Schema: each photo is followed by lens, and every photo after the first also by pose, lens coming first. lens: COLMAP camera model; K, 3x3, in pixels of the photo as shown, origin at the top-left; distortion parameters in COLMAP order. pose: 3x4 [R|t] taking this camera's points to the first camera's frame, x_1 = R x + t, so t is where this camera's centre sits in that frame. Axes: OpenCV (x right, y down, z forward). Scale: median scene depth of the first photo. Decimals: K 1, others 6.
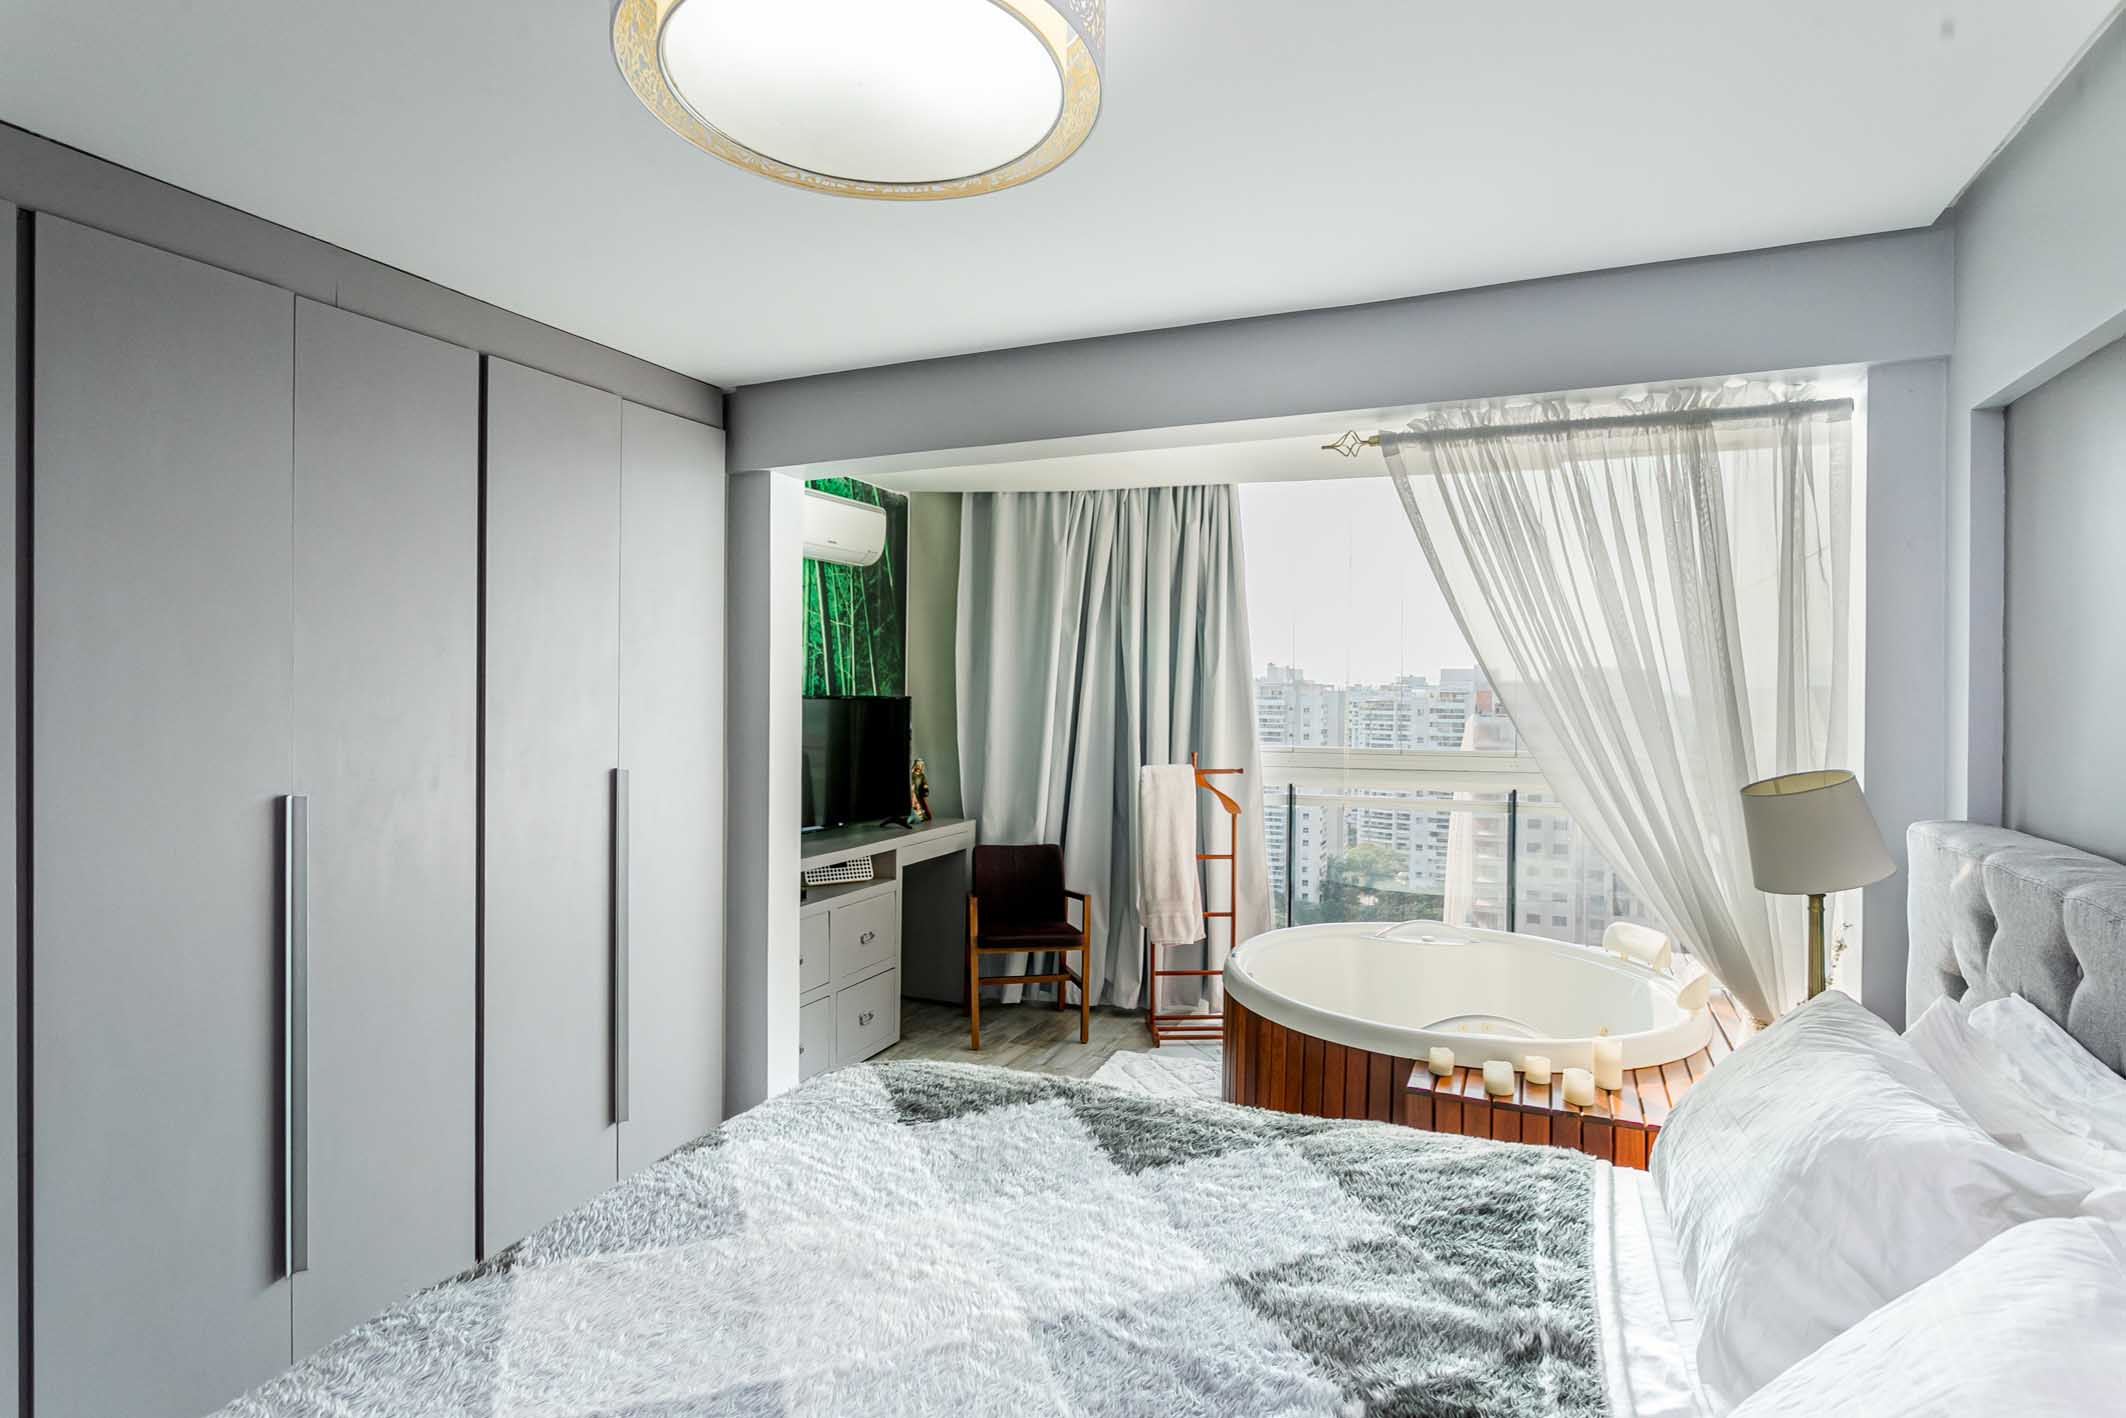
lens RADIAL K [[1074.9, 0, 1073.1], [0, 1074.9, 691.2], [0, 0, 1]] dist [-0.001865, 0.000737]
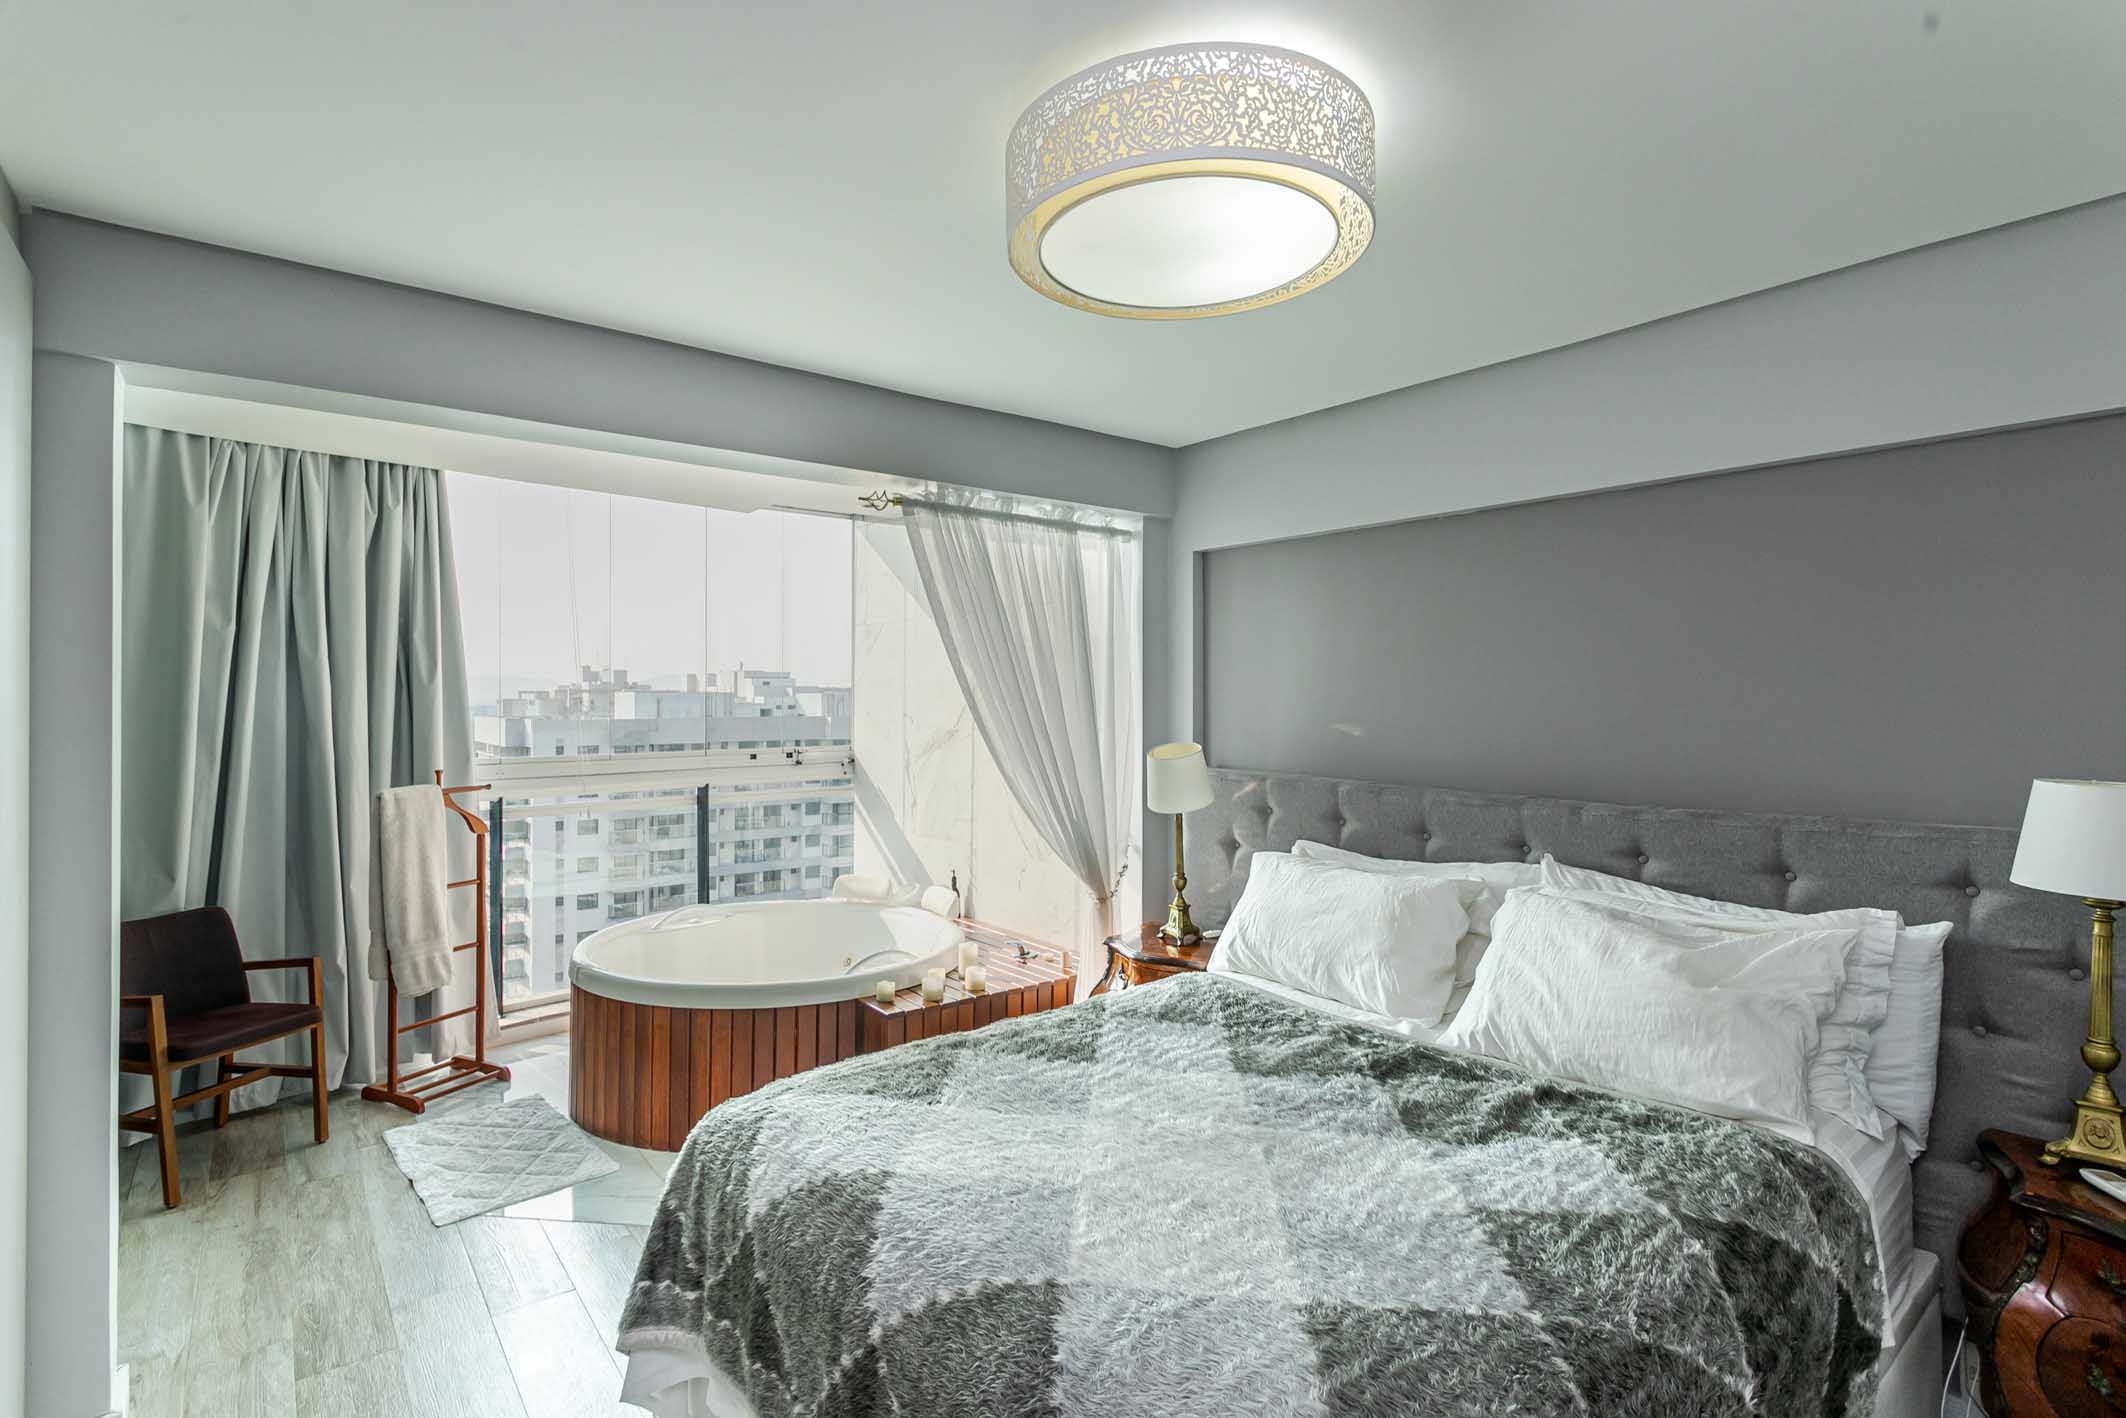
lens RADIAL K [[1008.6, 0, 1061.5], [0, 1008.6, 699.3], [0, 0, 1]] dist [0.000920, 0.001961]
pose [[0.478775, -0.007695, 0.877904, -0.617899], [0.004482, 0.999970, 0.006321, -0.007500], [-0.877926, 0.000908, 0.478796, 0.249655]]
